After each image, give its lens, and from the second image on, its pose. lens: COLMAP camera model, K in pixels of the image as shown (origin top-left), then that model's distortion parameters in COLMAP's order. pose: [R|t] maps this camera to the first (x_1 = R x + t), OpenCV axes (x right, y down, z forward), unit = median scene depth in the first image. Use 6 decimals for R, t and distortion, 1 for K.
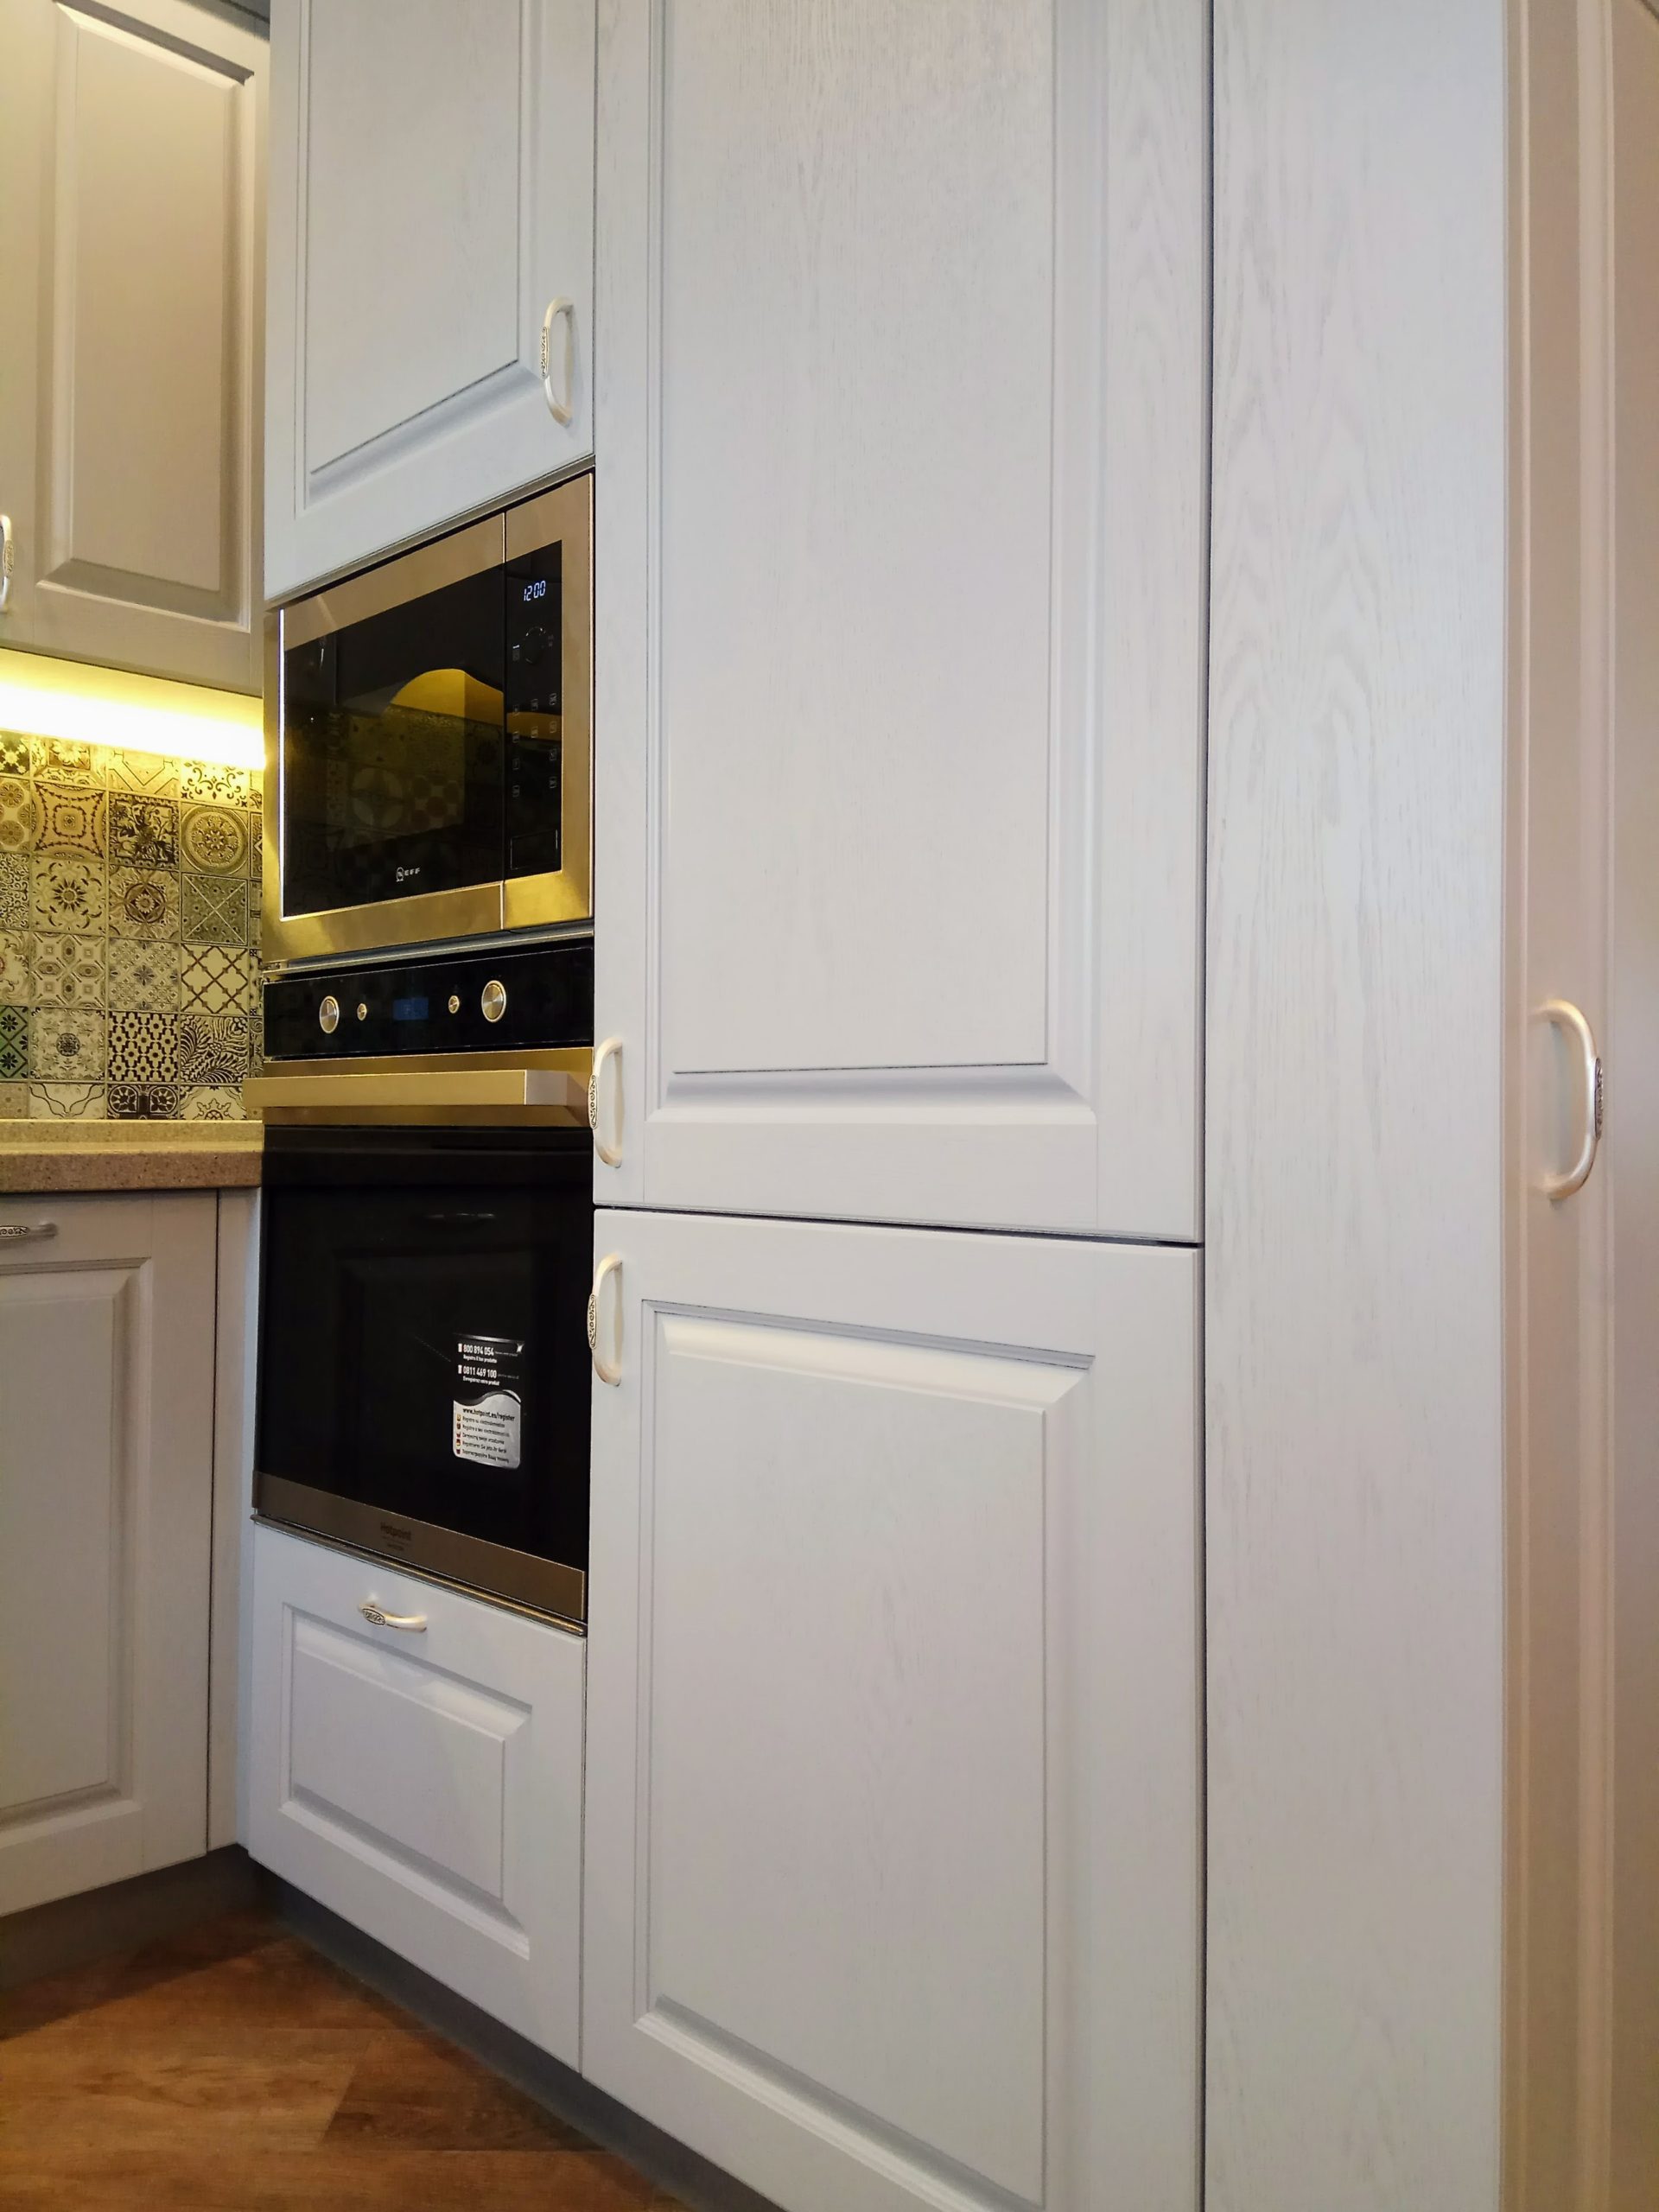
lens RADIAL K [[1696.7, 0, 827.5], [0, 1696.7, 1105.3], [0, 0, 1]] dist [0.031195, -0.035517]
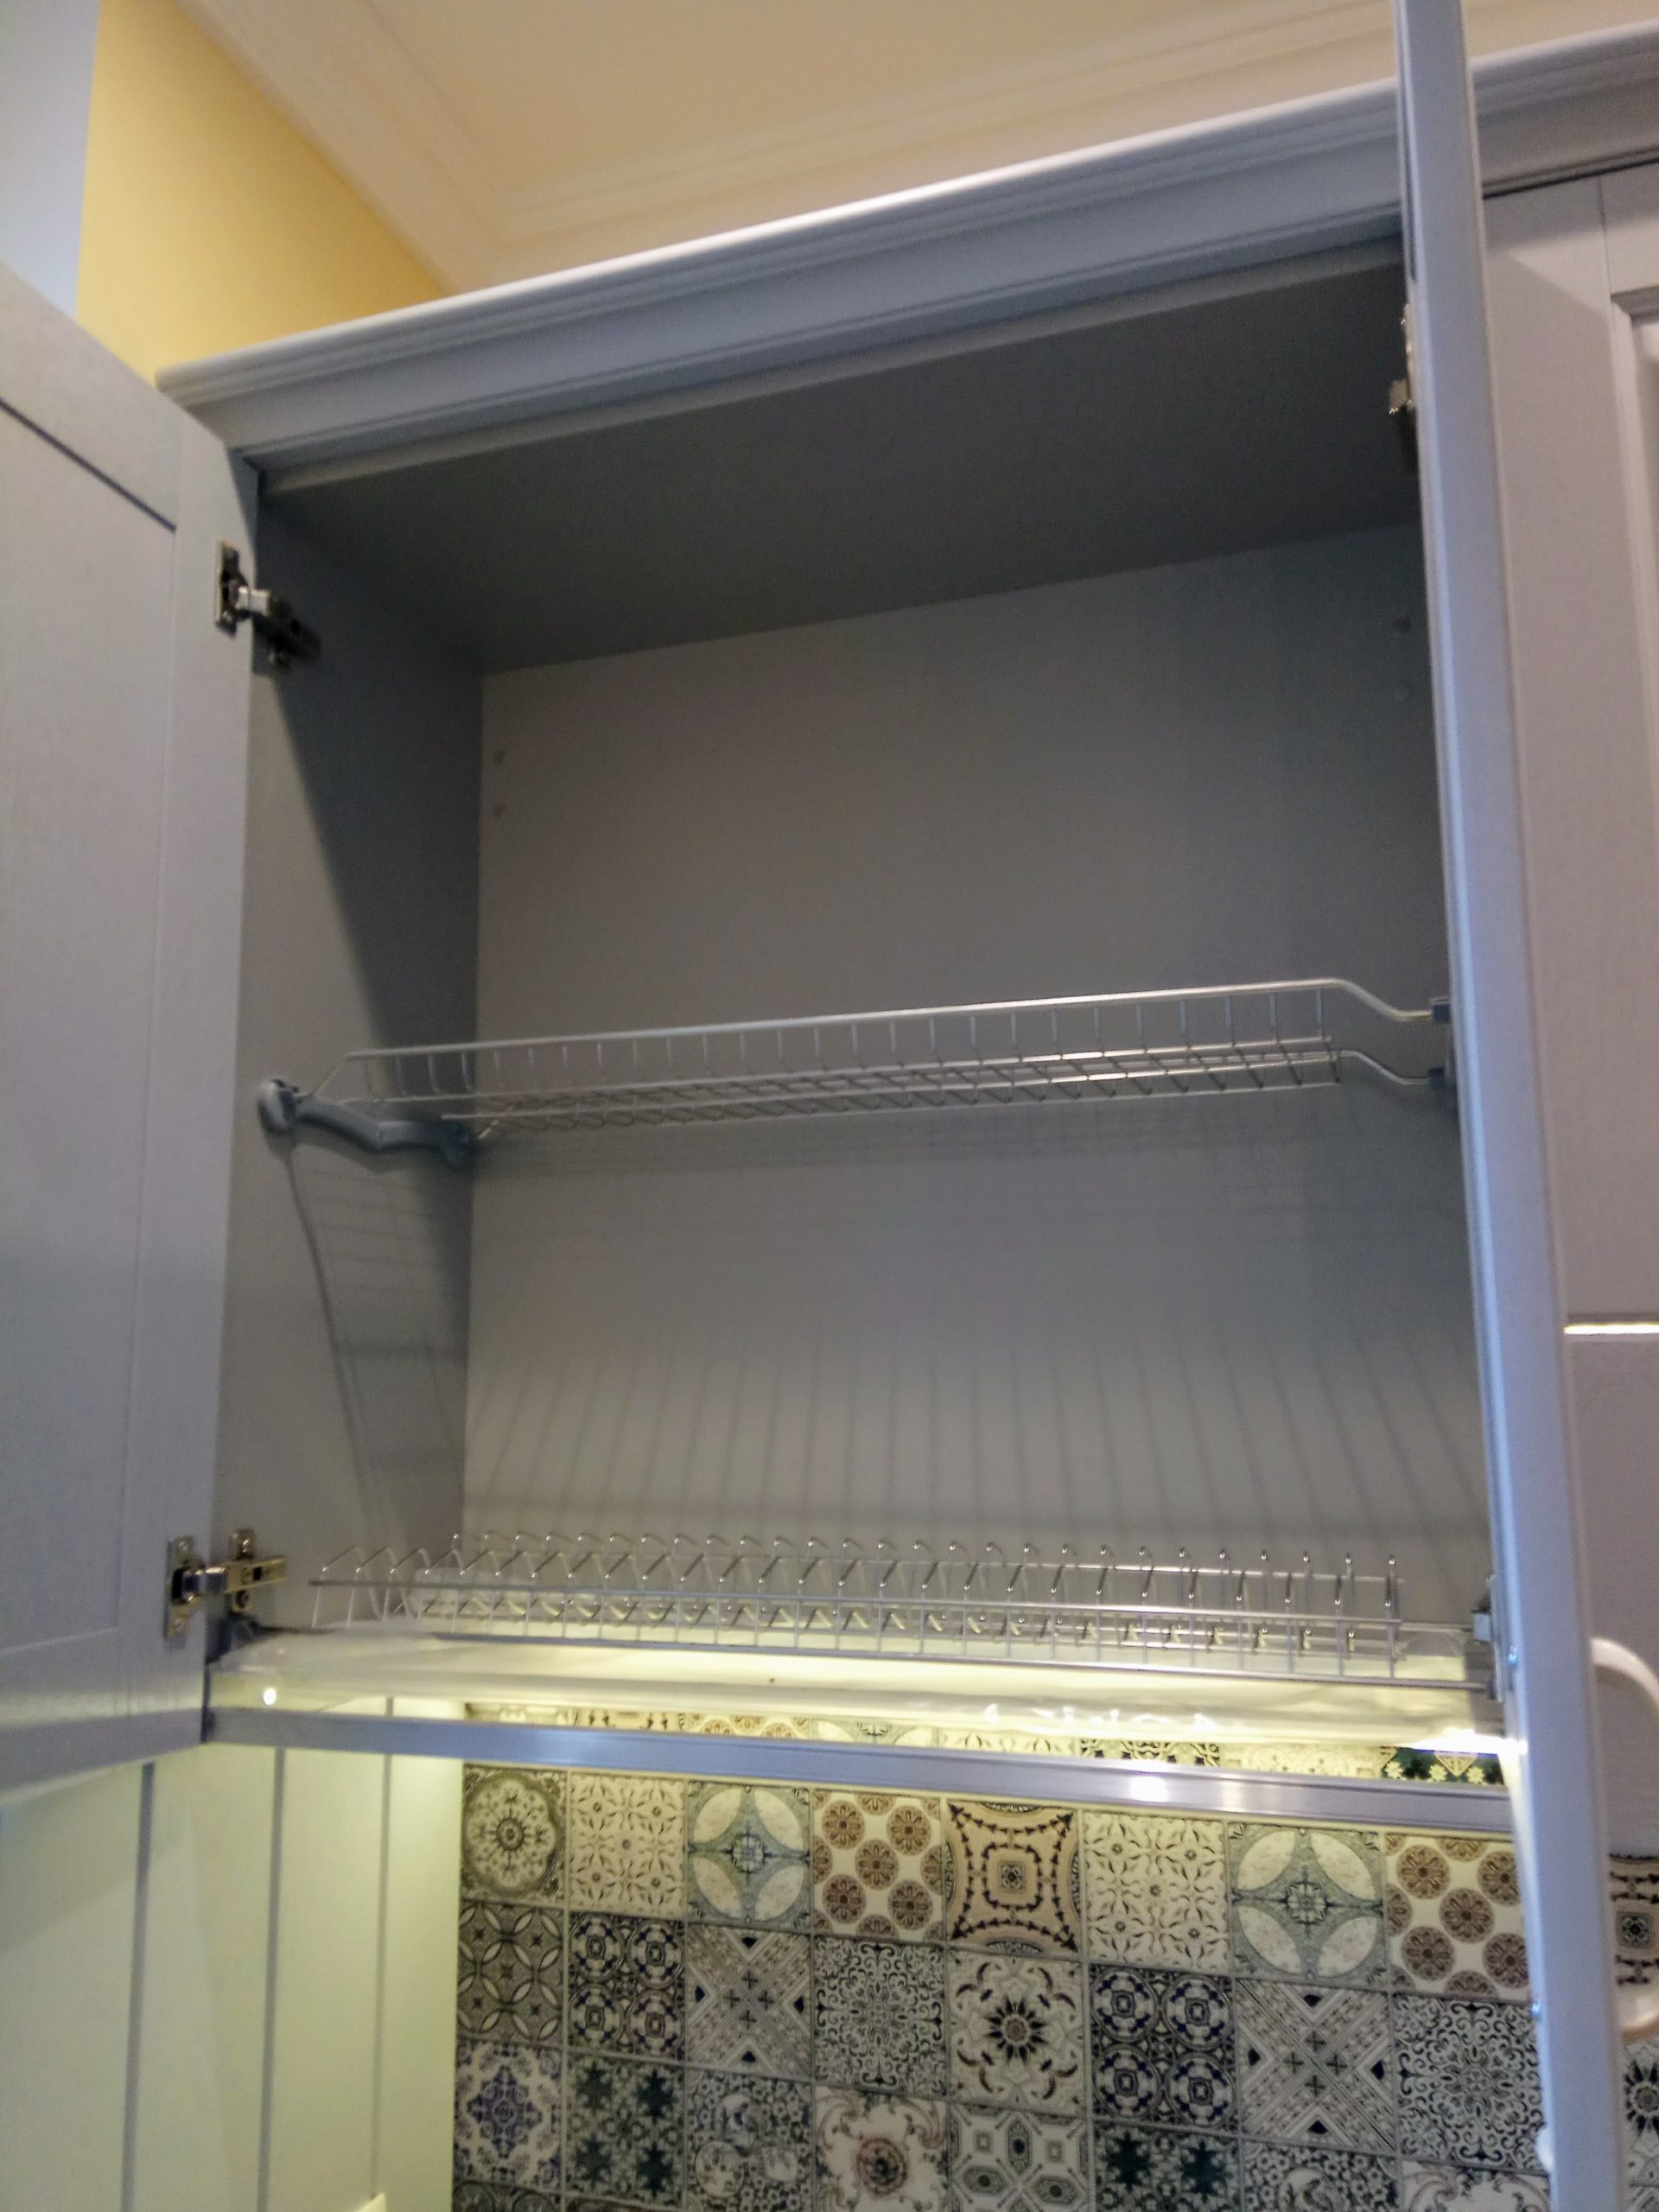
lens RADIAL K [[1696.7, 0, 824.9], [0, 1696.7, 1103.3], [0, 0, 1]] dist [0.031195, -0.035517]
pose [[0.429250, -0.135923, -0.892899, 0.032751], [0.035357, 0.990382, -0.133765, -0.333918], [0.902493, 0.025849, 0.429928, 0.714807]]
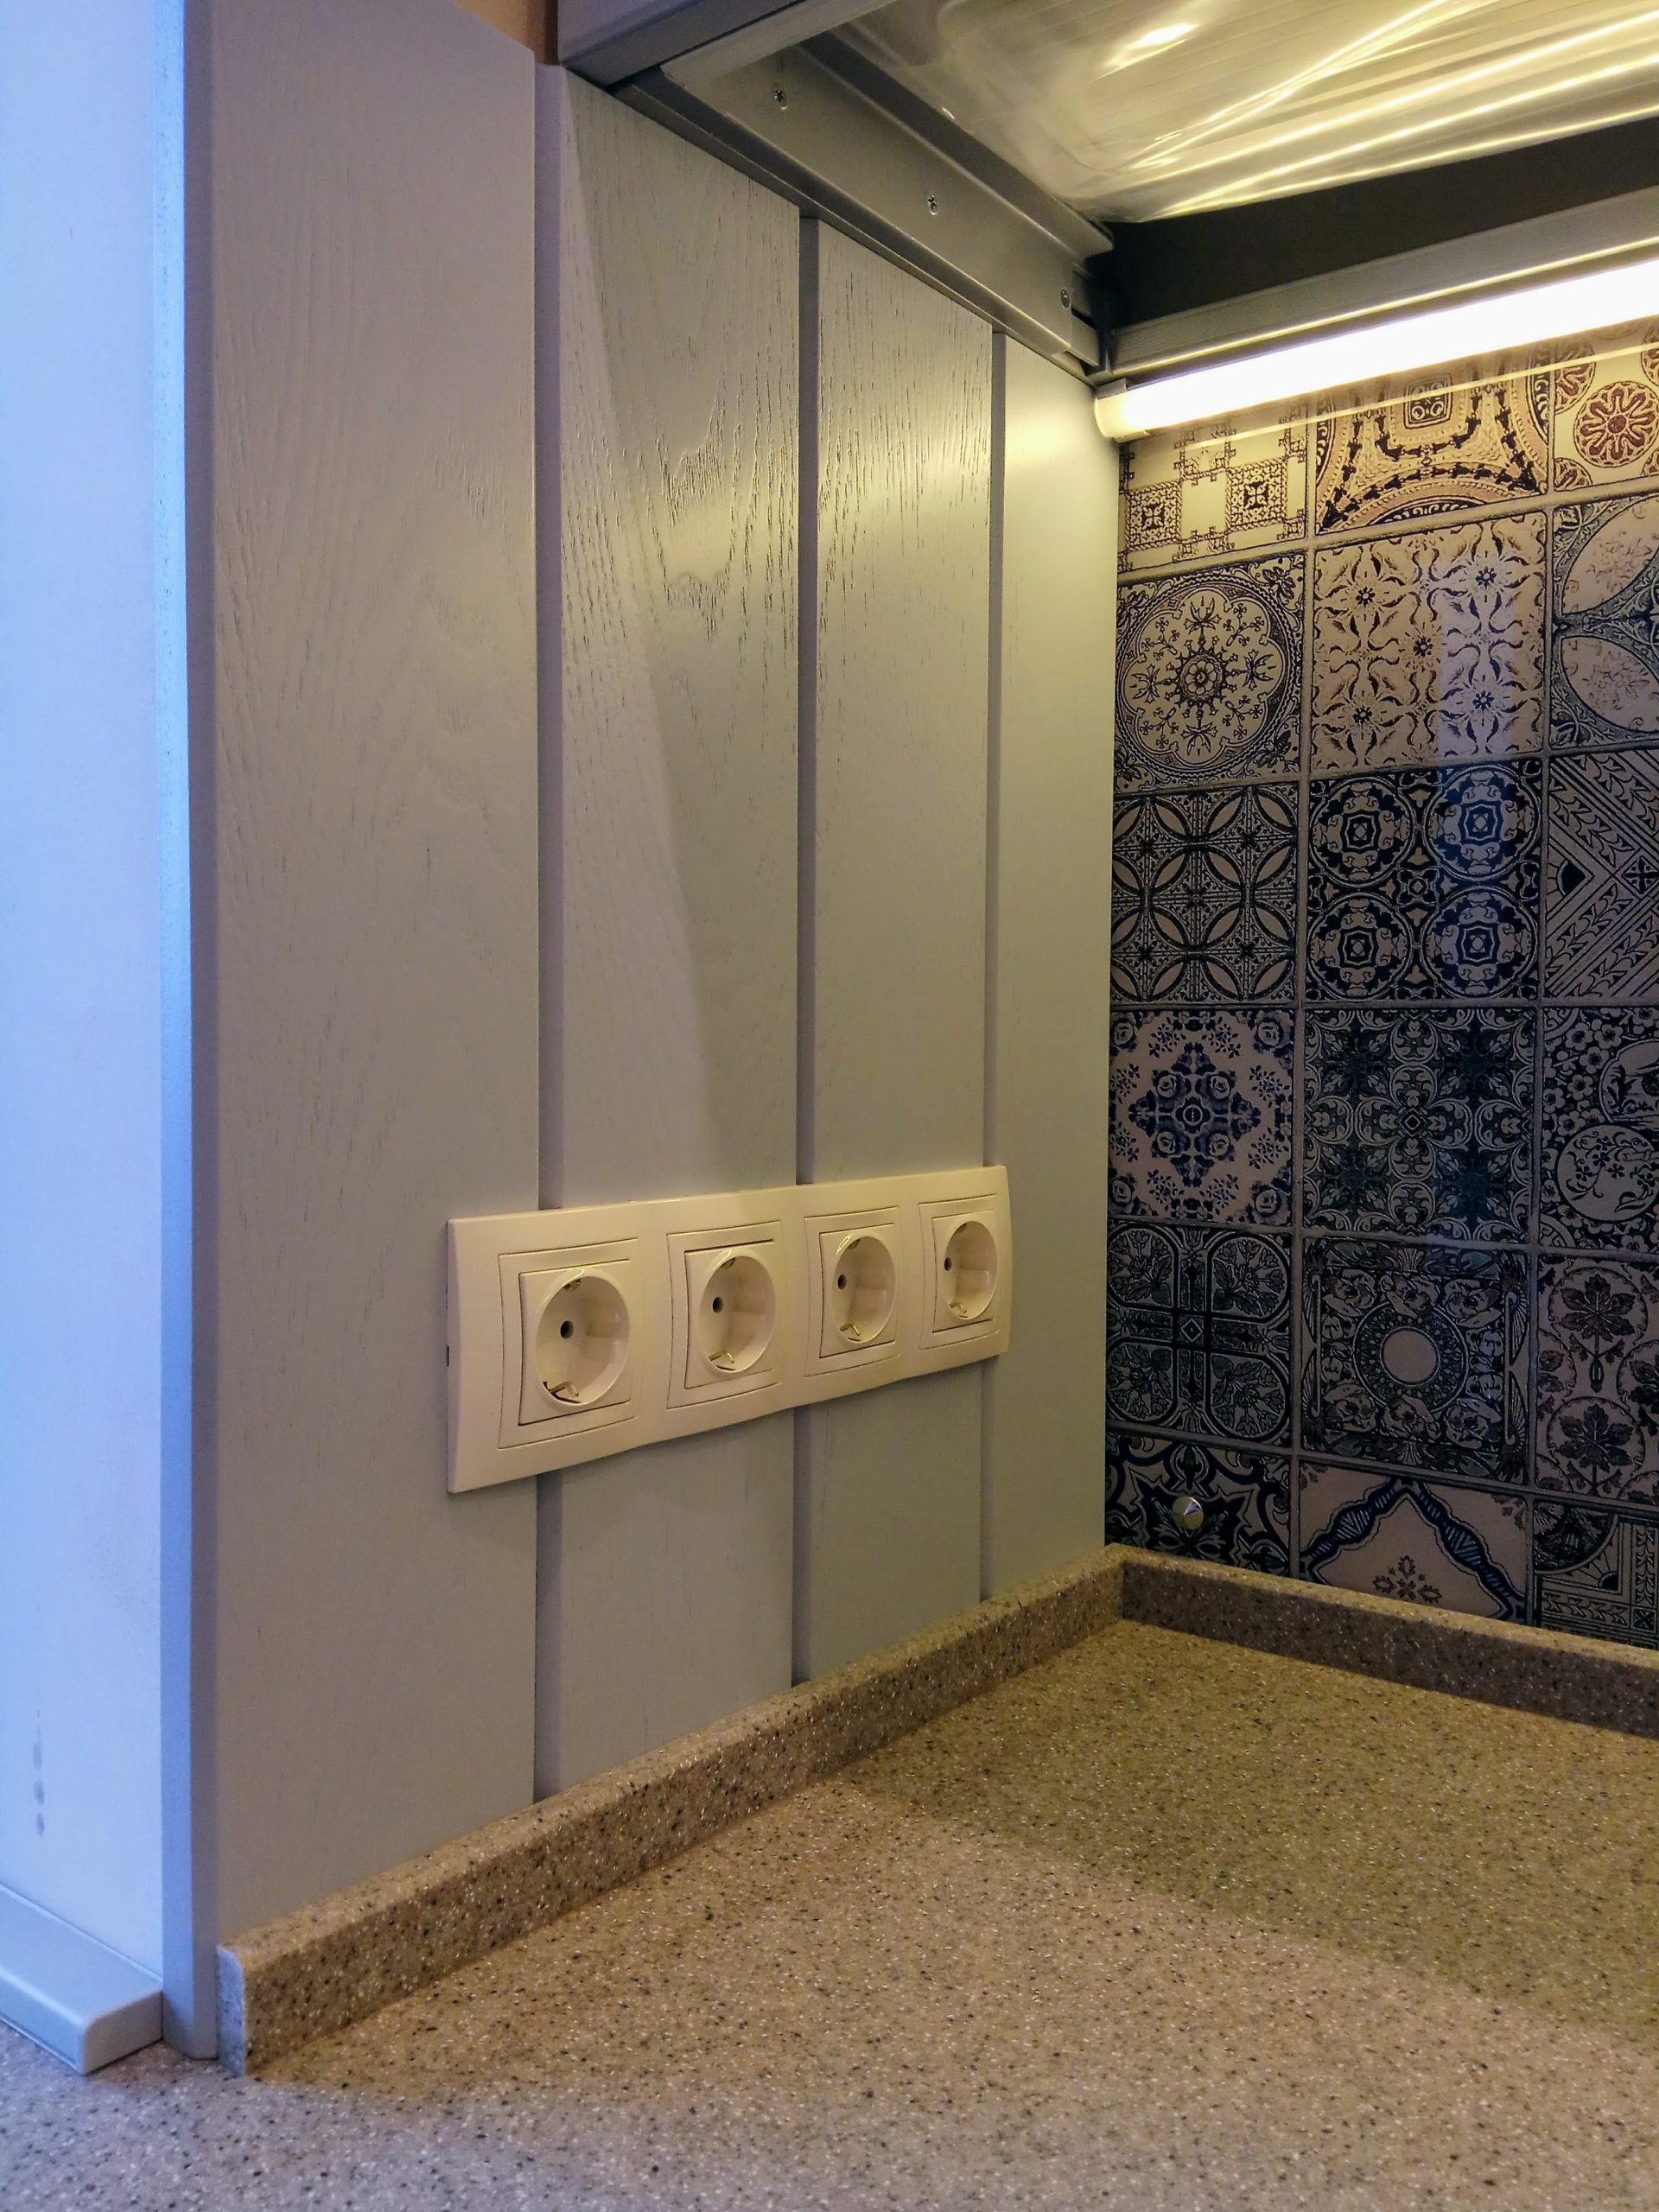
lens RADIAL K [[1696.7, 0, 826.1], [0, 1696.7, 1086.4], [0, 0, 1]] dist [0.031195, -0.035517]
pose [[0.120454, 0.041312, -0.991859, -0.237076], [0.022155, 0.998773, 0.044290, -0.103350], [0.992472, -0.027310, 0.119391, 0.757975]]
